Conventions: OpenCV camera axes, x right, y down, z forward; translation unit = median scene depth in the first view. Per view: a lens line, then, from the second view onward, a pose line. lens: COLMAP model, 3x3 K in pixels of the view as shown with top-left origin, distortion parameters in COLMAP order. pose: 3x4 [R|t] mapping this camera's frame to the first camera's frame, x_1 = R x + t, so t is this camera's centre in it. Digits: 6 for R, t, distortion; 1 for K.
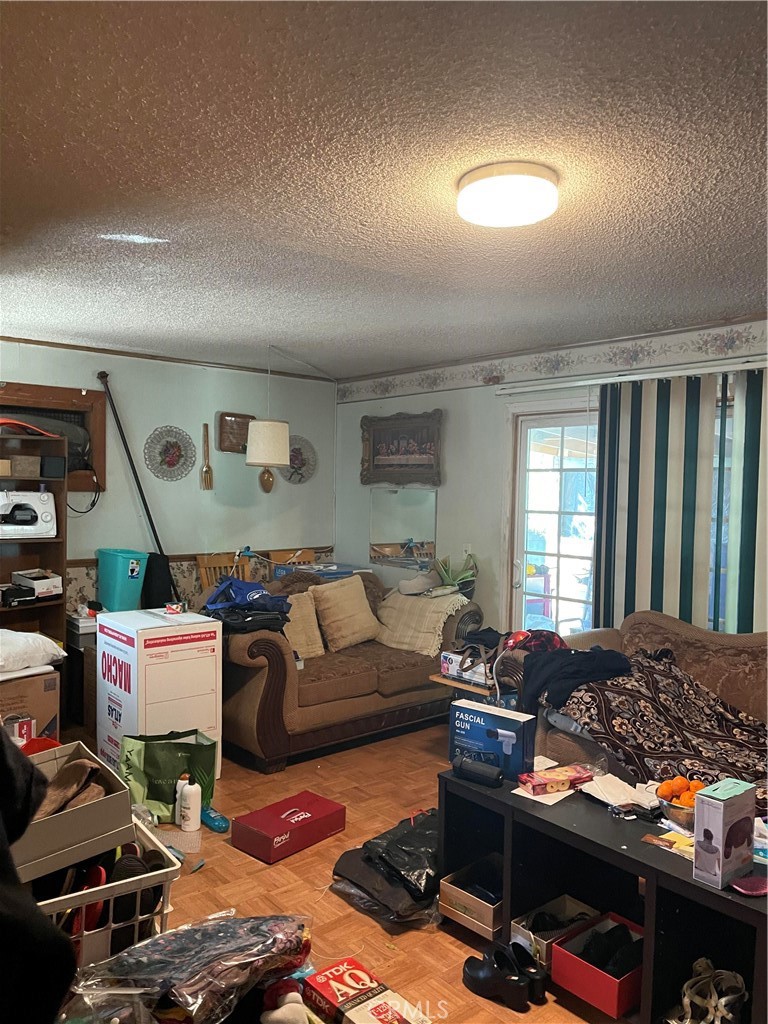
lens RADIAL K [[810.6, 0, 385.2], [0, 810.6, 510.4], [0, 0, 1]] dist [0.084873, -0.022976]
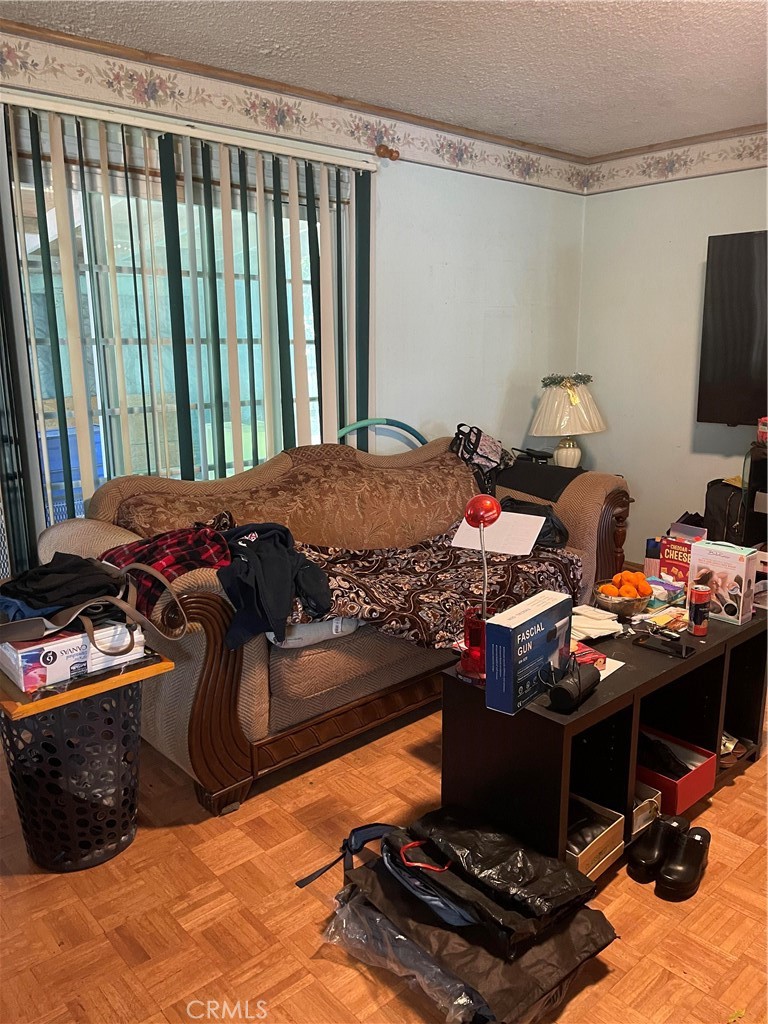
lens RADIAL K [[810.6, 0, 388.5], [0, 810.6, 505.8], [0, 0, 1]] dist [0.084873, -0.022976]
pose [[-0.008110, -0.235085, 0.971941, -0.474664], [0.044682, 0.970917, 0.235210, -0.012507], [-0.998968, 0.045336, 0.002630, 0.992365]]
